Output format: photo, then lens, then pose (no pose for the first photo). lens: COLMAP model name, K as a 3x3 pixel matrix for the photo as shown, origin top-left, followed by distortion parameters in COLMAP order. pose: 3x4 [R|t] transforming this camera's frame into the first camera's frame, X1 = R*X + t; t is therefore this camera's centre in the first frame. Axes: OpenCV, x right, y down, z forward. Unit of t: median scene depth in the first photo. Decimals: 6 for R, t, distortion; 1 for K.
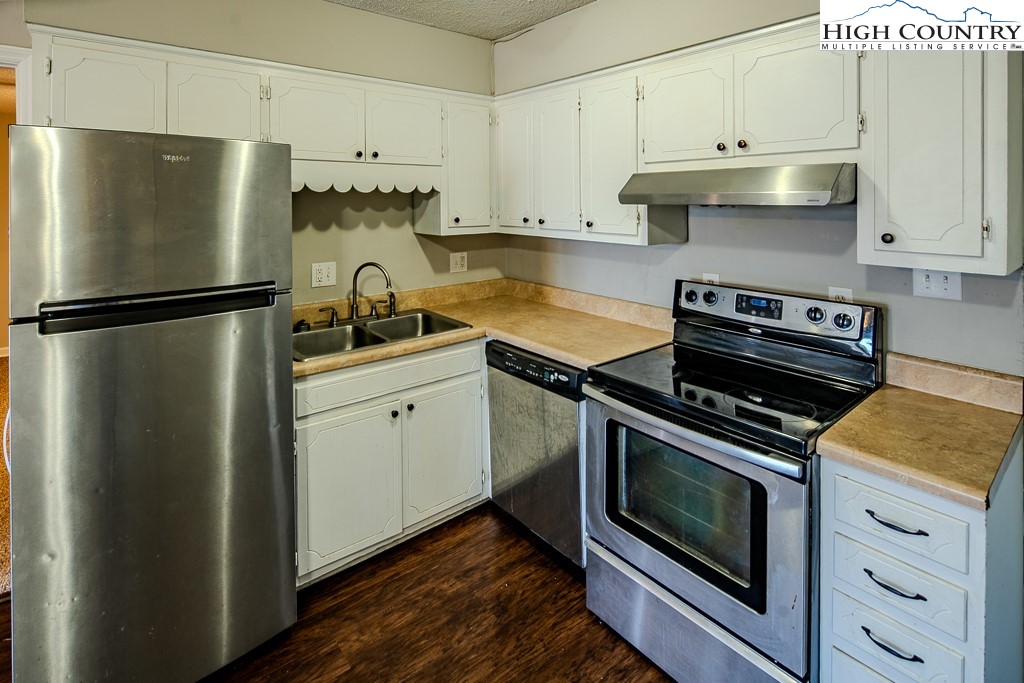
lens RADIAL K [[512.9, 0, 512.9], [0, 512.9, 201.4], [0, 0, 1]] dist [-0.001544, -0.000742]
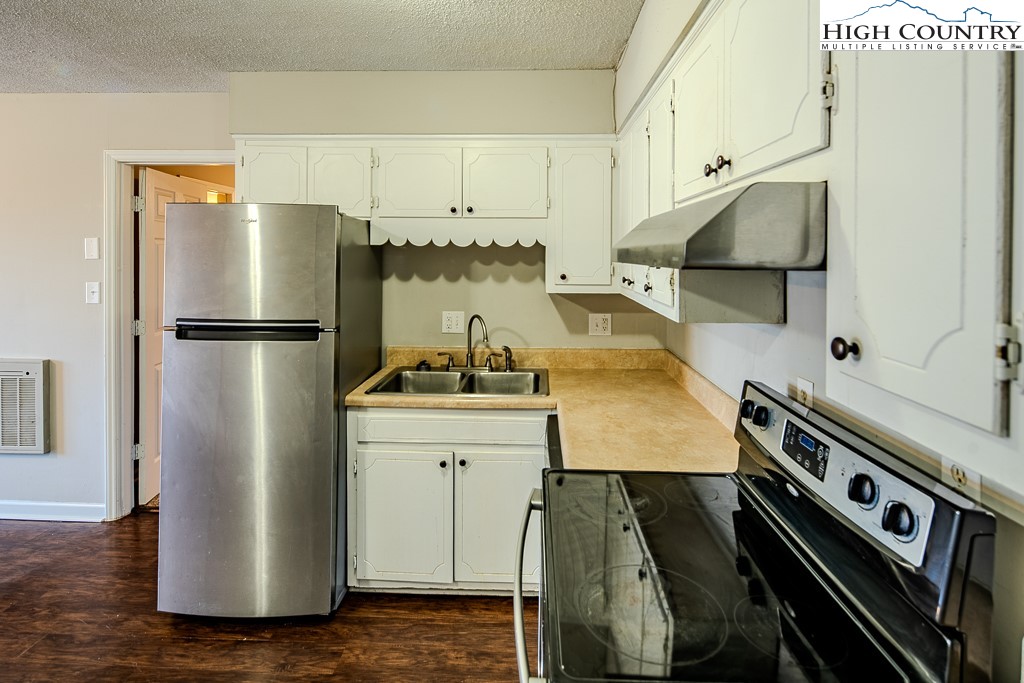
lens RADIAL K [[515.7, 0, 515.8], [0, 515.7, 259.2], [0, 0, 1]] dist [-0.000151, -0.000207]
pose [[0.746824, 0.014765, -0.664857, 0.554808], [-0.011055, 0.999891, 0.009786, -0.003632], [0.664929, 0.000042, 0.746906, 0.333749]]
